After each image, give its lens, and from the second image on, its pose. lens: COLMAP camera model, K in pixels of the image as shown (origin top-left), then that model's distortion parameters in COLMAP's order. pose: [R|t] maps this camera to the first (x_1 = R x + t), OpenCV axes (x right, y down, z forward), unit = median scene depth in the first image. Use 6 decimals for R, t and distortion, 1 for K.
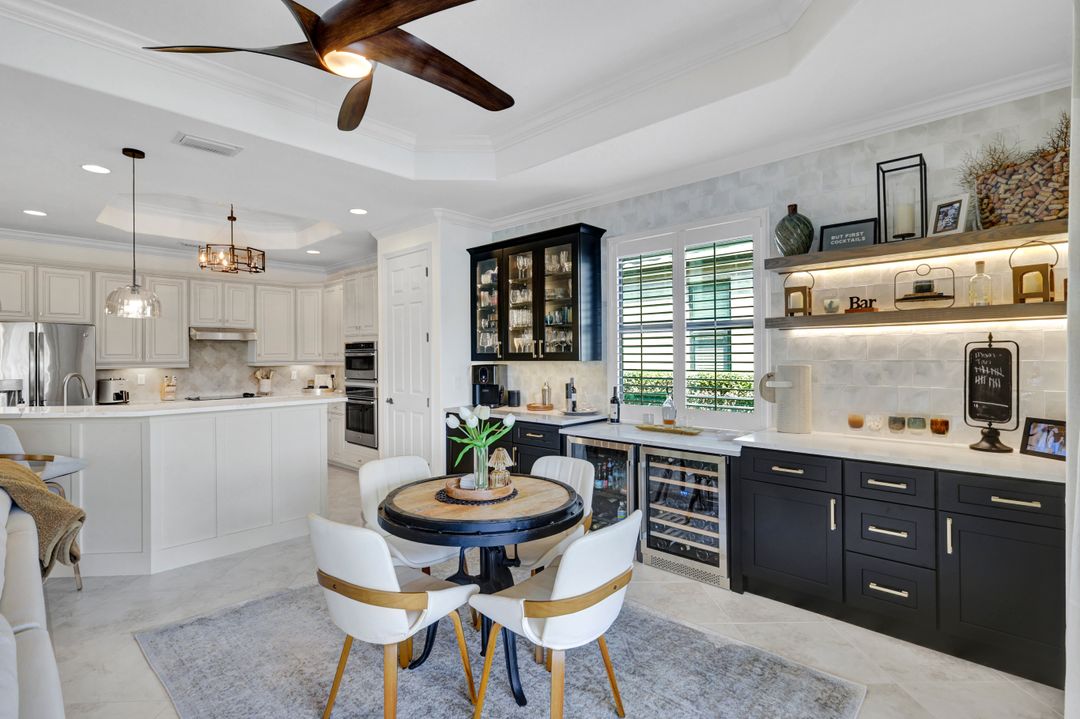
lens RADIAL K [[518.5, 0, 539.5], [0, 518.5, 351.8], [0, 0, 1]] dist [0.003206, -0.000131]
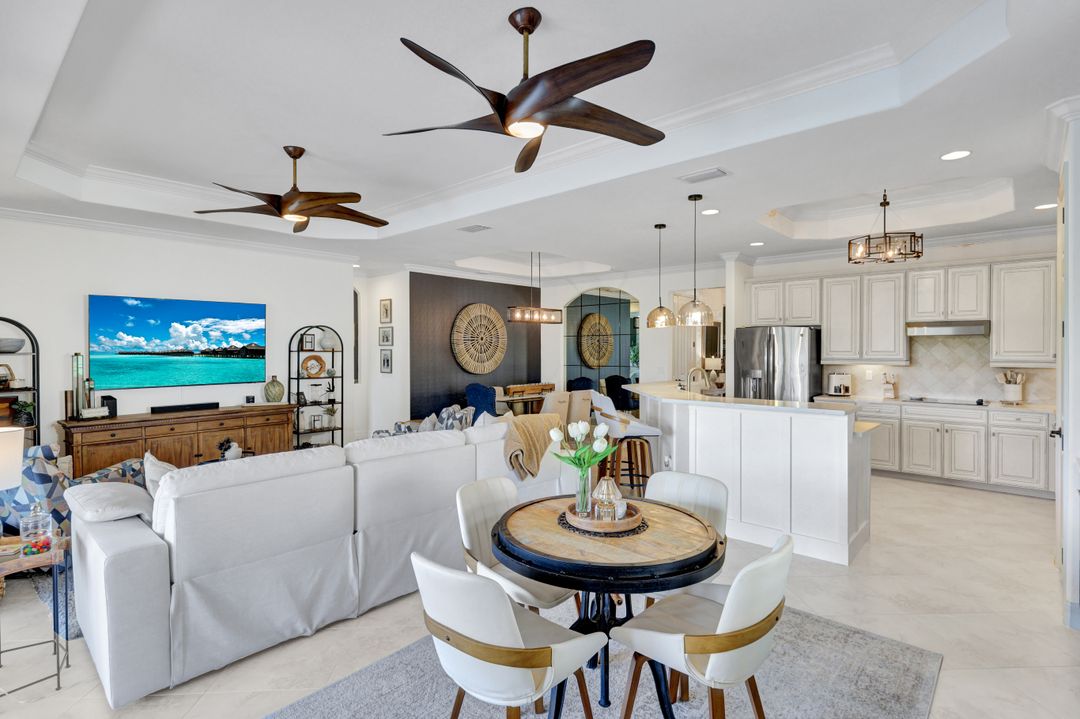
lens RADIAL K [[543.8, 0, 535.0], [0, 543.8, 362.0], [0, 0, 1]] dist [-0.013575, 0.001705]
pose [[0.004554, 0.033603, -0.999425, 0.569020], [0.006933, 0.999410, 0.033634, -0.026315], [0.999966, -0.007082, 0.004318, 0.611562]]
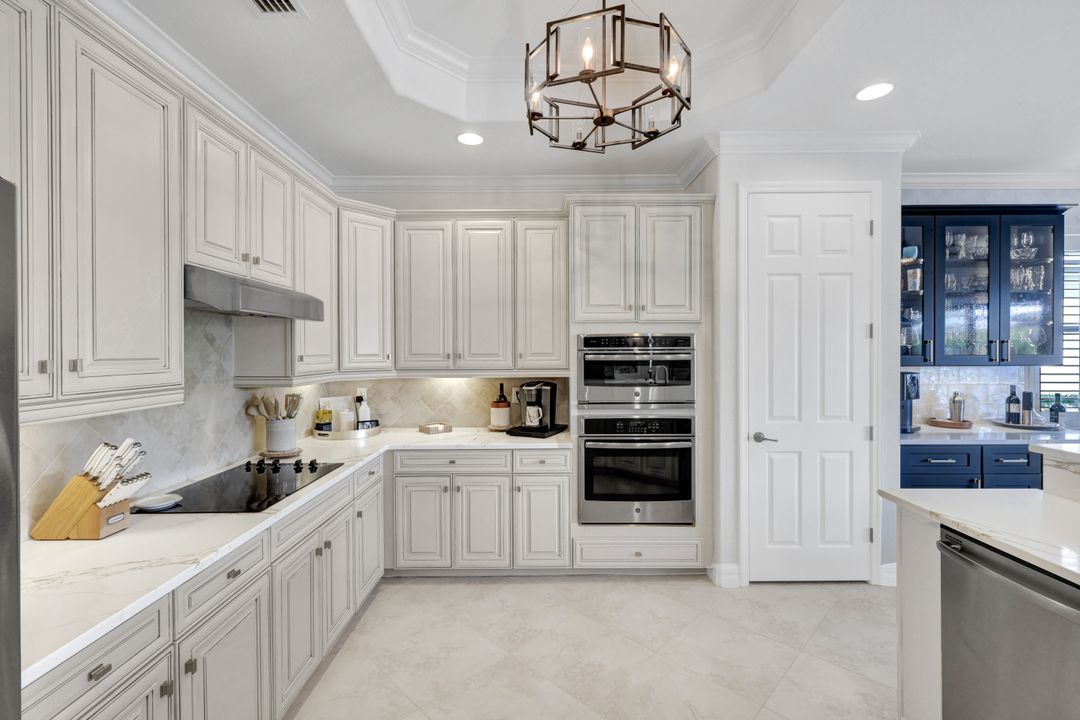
lens RADIAL K [[476.7, 0, 542.8], [0, 476.7, 356.4], [0, 0, 1]] dist [0.003461, 0.000500]
pose [[0.724864, 0.000174, 0.688892, -1.349575], [-0.005383, 0.999971, 0.005411, 0.003970], [-0.688871, -0.007631, 0.724843, 1.262406]]
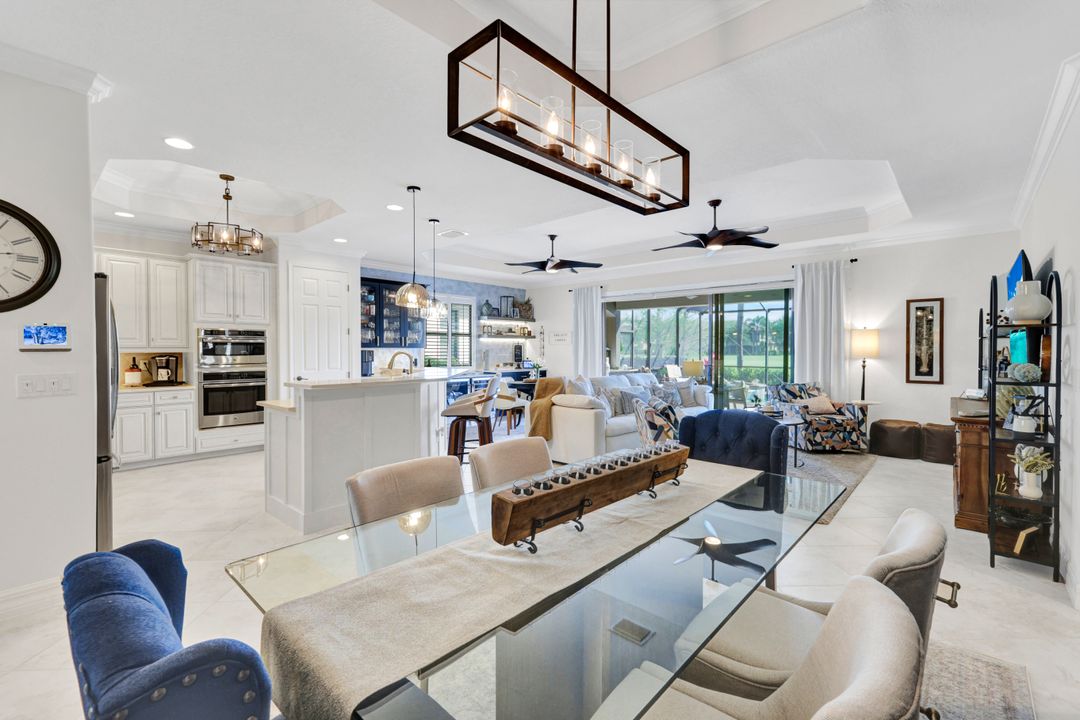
lens RADIAL K [[476.7, 0, 537.5], [0, 476.7, 358.0], [0, 0, 1]] dist [0.003461, 0.000500]
pose [[-0.005005, -0.005967, 0.999970, -2.386277], [-0.003523, 0.999976, 0.005950, 0.058469], [-0.999981, -0.003493, -0.005026, 0.671365]]
